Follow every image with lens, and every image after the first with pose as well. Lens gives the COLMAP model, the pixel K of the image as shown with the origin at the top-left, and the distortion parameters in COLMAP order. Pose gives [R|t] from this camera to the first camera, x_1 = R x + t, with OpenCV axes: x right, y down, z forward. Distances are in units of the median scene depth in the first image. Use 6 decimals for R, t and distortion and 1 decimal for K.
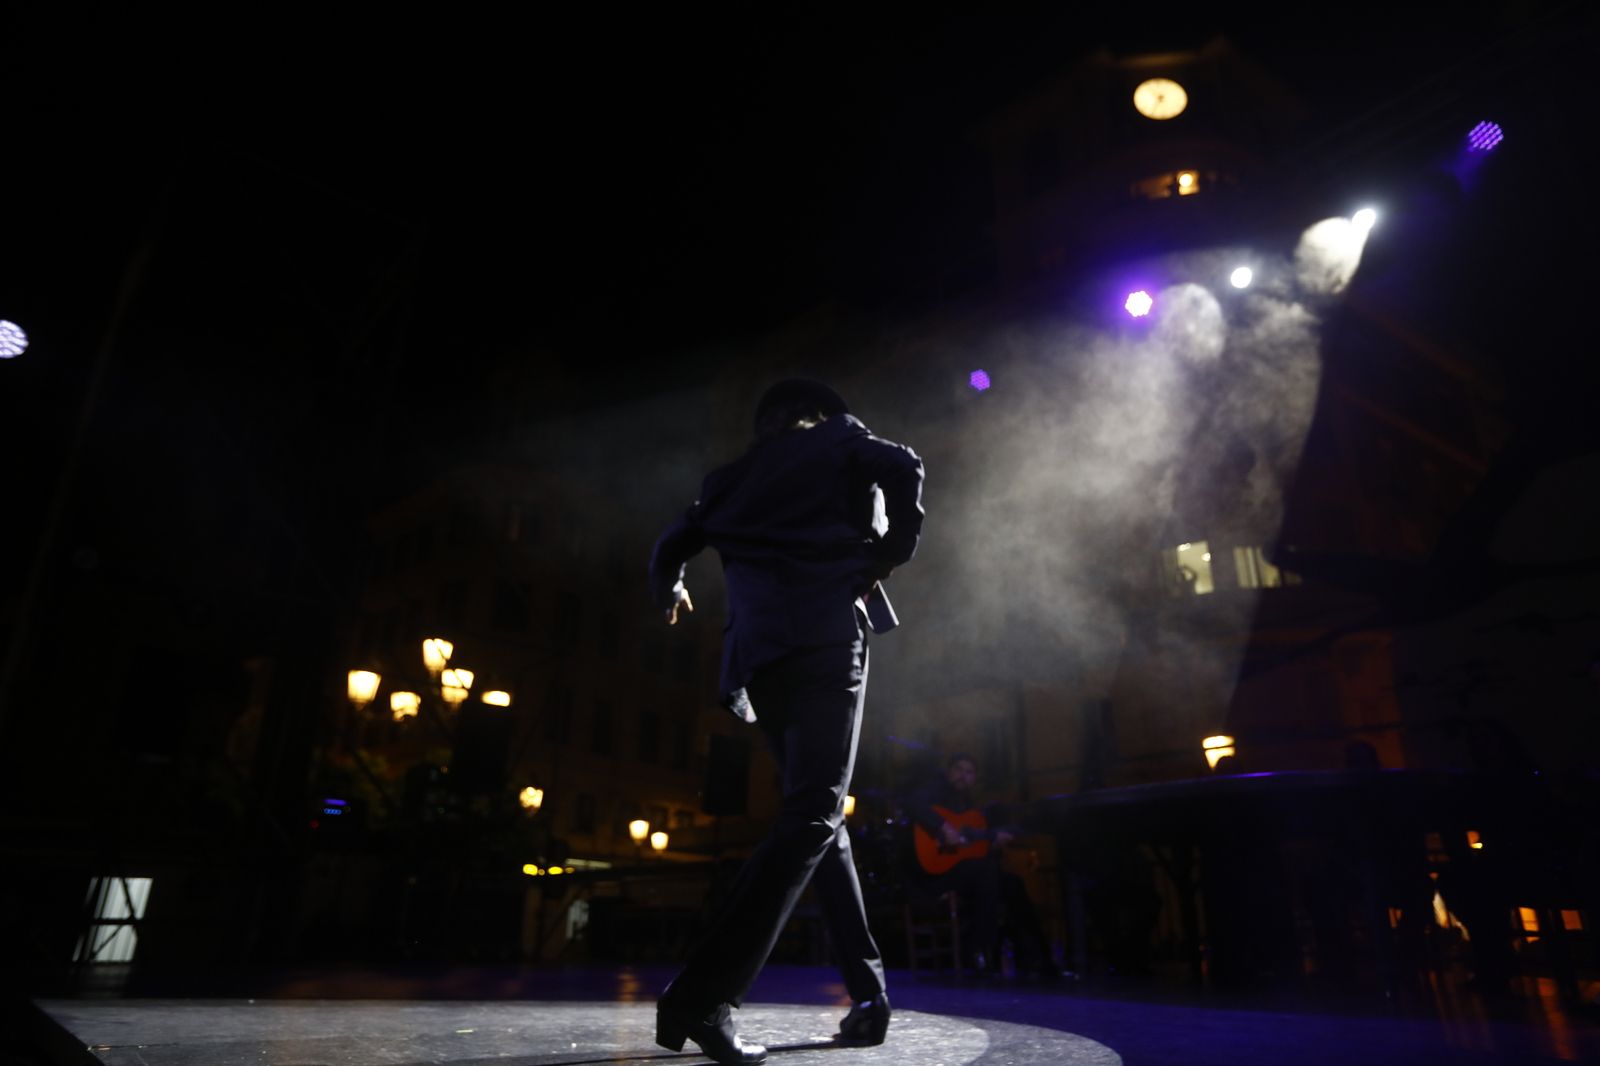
lens RADIAL K [[1108.4, 0, 771.3], [0, 1108.4, 517.7], [0, 0, 1]] dist [-0.033063, 0.049817]
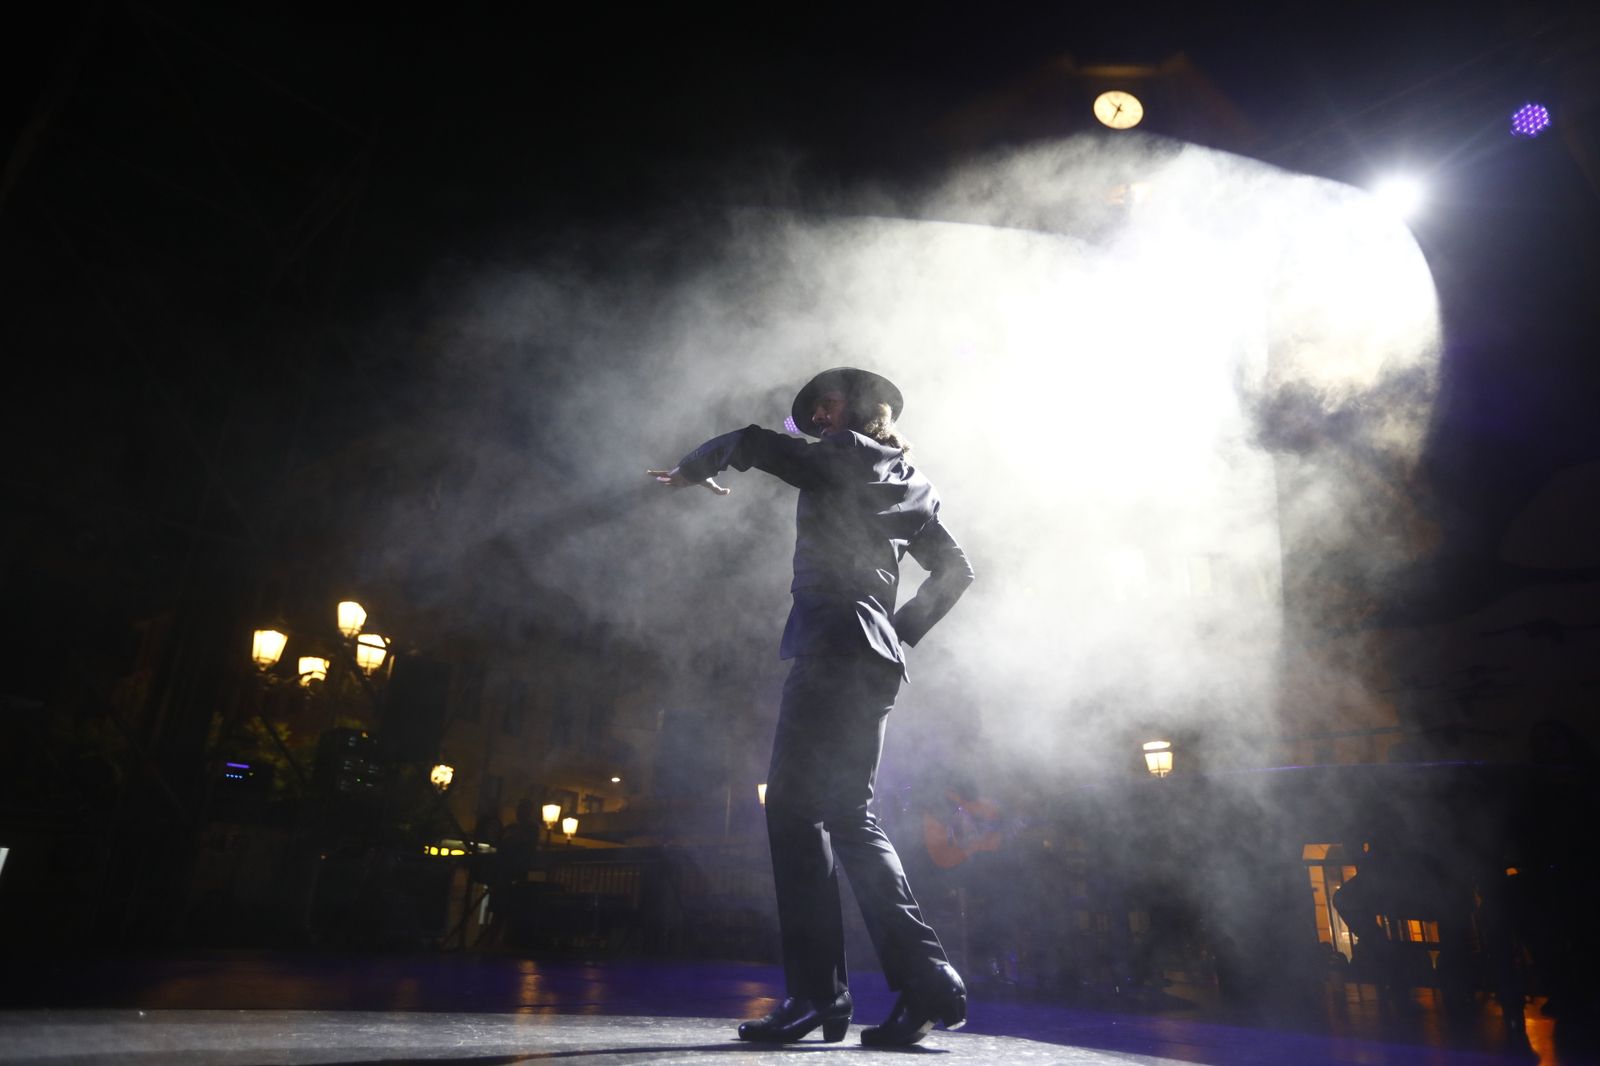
lens RADIAL K [[1108.4, 0, 790.1], [0, 1108.4, 528.5], [0, 0, 1]] dist [-0.033063, 0.049817]
pose [[0.994071, 0.060226, 0.090525, -0.054006], [-0.061600, 0.998023, 0.012465, 0.034530], [-0.089596, -0.017967, 0.995816, 0.098526]]
